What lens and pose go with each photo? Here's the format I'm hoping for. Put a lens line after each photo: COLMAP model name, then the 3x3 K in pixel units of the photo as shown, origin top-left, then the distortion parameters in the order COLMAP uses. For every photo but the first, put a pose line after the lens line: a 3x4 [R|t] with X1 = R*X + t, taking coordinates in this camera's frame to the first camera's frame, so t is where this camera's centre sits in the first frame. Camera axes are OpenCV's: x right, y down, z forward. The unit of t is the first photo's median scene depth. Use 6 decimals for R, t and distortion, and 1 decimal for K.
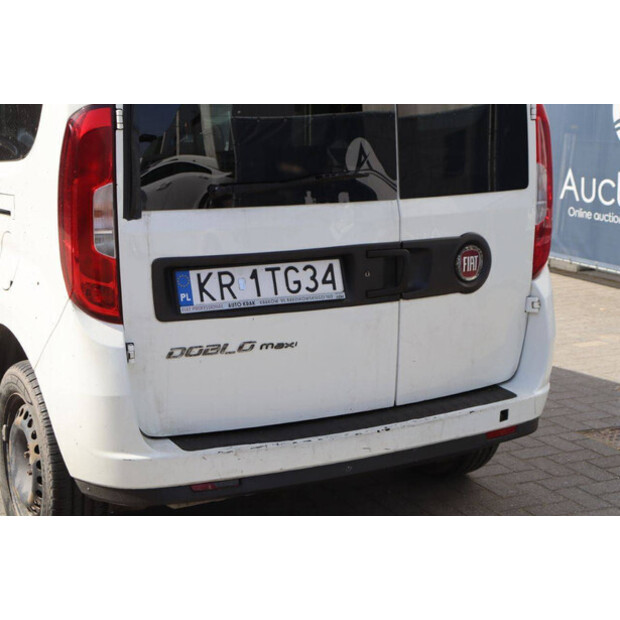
lens RADIAL K [[1148.9, 0, 311.5], [0, 1148.9, 309.9], [0, 0, 1]] dist [0.228682, 0.000000]
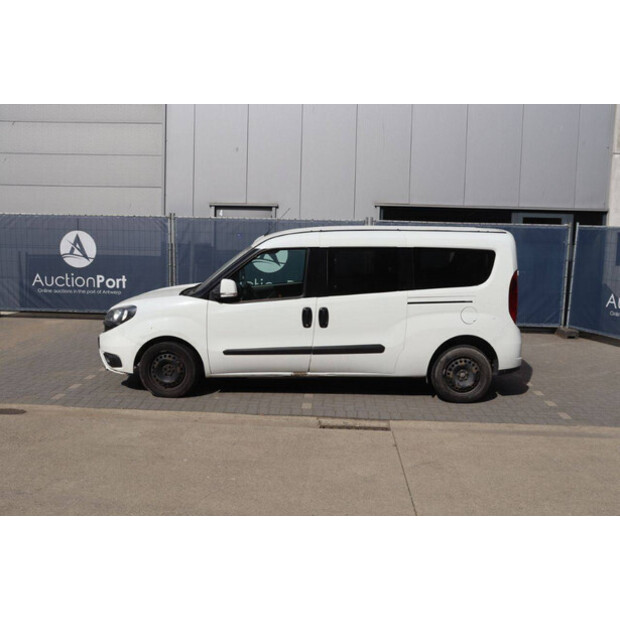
lens RADIAL K [[655.0, 0, 312.5], [0, 655.0, 306.9], [0, 0, 1]] dist [-0.040938, 0.000000]
pose [[0.486494, -0.102537, 0.867646, -2.315341], [0.150089, 0.988134, 0.032621, -0.214523], [-0.860696, 0.114354, 0.496111, 0.475194]]
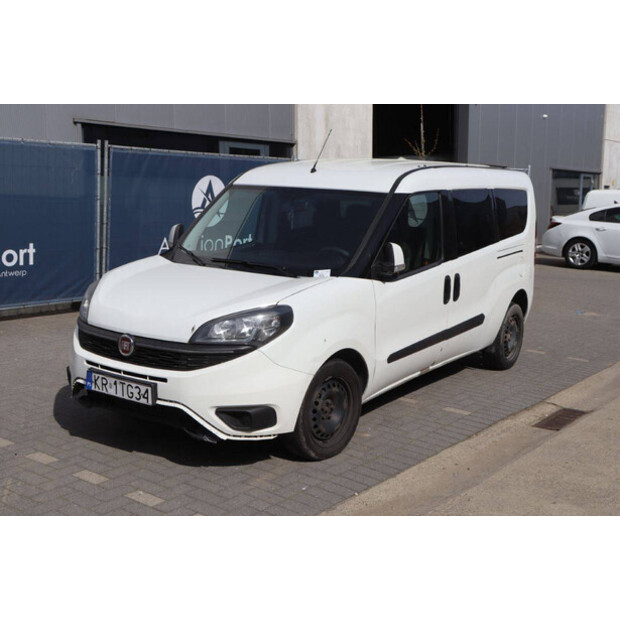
lens RADIAL K [[795.4, 0, 312.1], [0, 795.4, 311.3], [0, 0, 1]] dist [0.026233, 0.000000]
pose [[-0.448593, -0.168352, 0.877737, -1.977281], [0.131386, 0.959006, 0.251088, -0.558371], [-0.884026, 0.227959, -0.408085, 2.519753]]
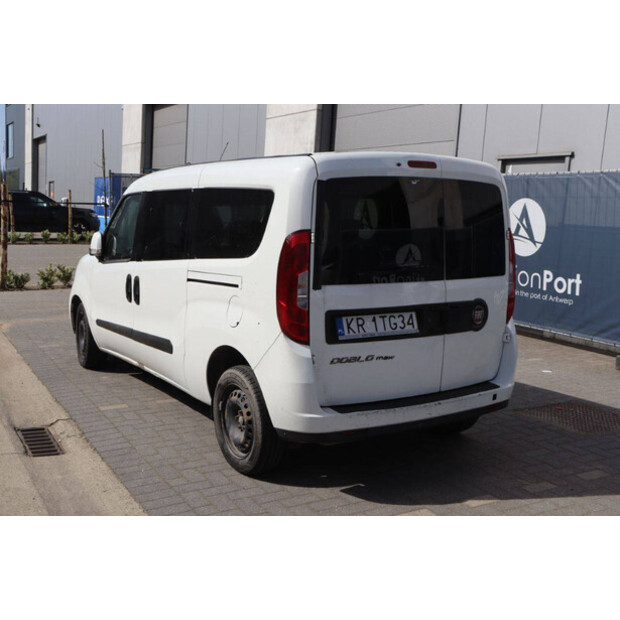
lens RADIAL K [[748.2, 0, 308.9], [0, 748.2, 313.6], [0, 0, 1]] dist [0.016193, 0.000000]
pose [[0.998607, 0.008317, 0.052096, -0.220020], [-0.005974, 0.998970, -0.044984, 0.015146], [-0.052417, 0.044610, 0.997628, -0.210407]]
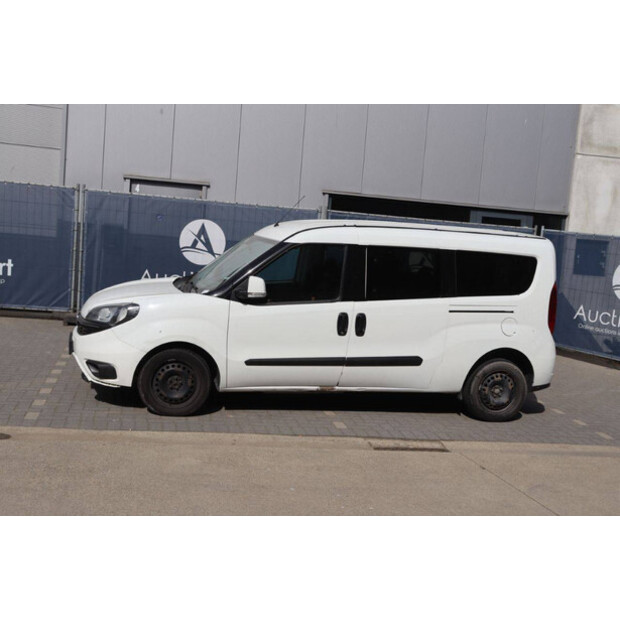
lens RADIAL K [[795.4, 0, 315.4], [0, 795.4, 297.8], [0, 0, 1]] dist [0.026233, 0.000000]
pose [[0.252731, -0.081410, 0.964106, -2.667541], [0.103381, 0.993021, 0.056751, -0.321164], [-0.961998, 0.085328, 0.259383, 1.012547]]
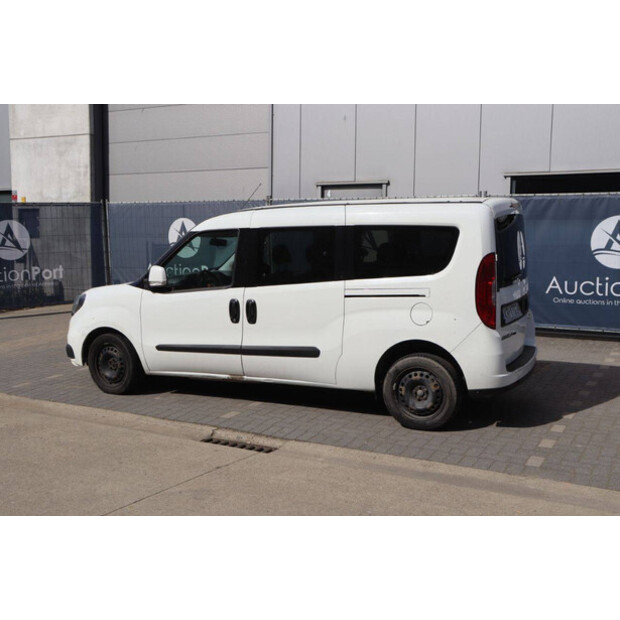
lens RADIAL K [[756.7, 0, 310.2], [0, 756.7, 309.6], [0, 0, 1]] dist [-0.008060, 0.000000]
pose [[0.818387, -0.088574, 0.567800, -1.521886], [0.126376, 0.991602, -0.027466, -0.040283], [-0.560599, 0.094234, 0.822708, -0.260406]]
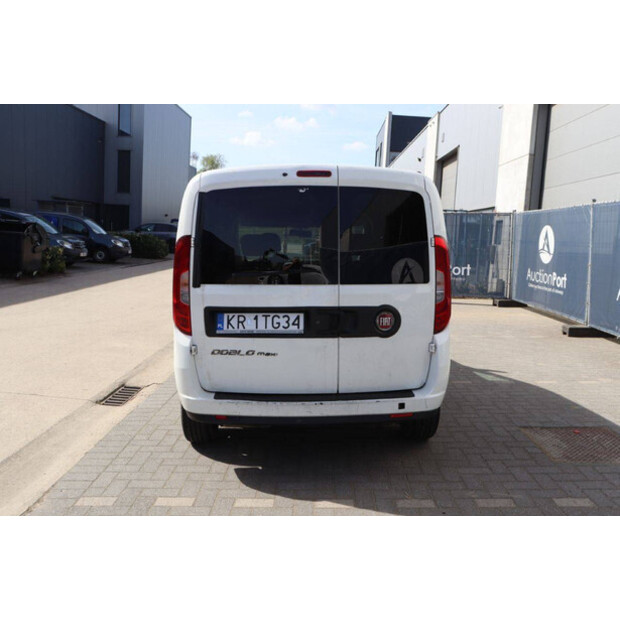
lens RADIAL K [[560.9, 0, 310.1], [0, 560.9, 312.8], [0, 0, 1]] dist [-0.097934, 0.035593]
pose [[0.889043, 0.060243, -0.453843, 0.485703], [-0.088217, 0.995270, -0.040699, -0.007601], [0.449245, 0.076220, 0.890152, 0.161175]]
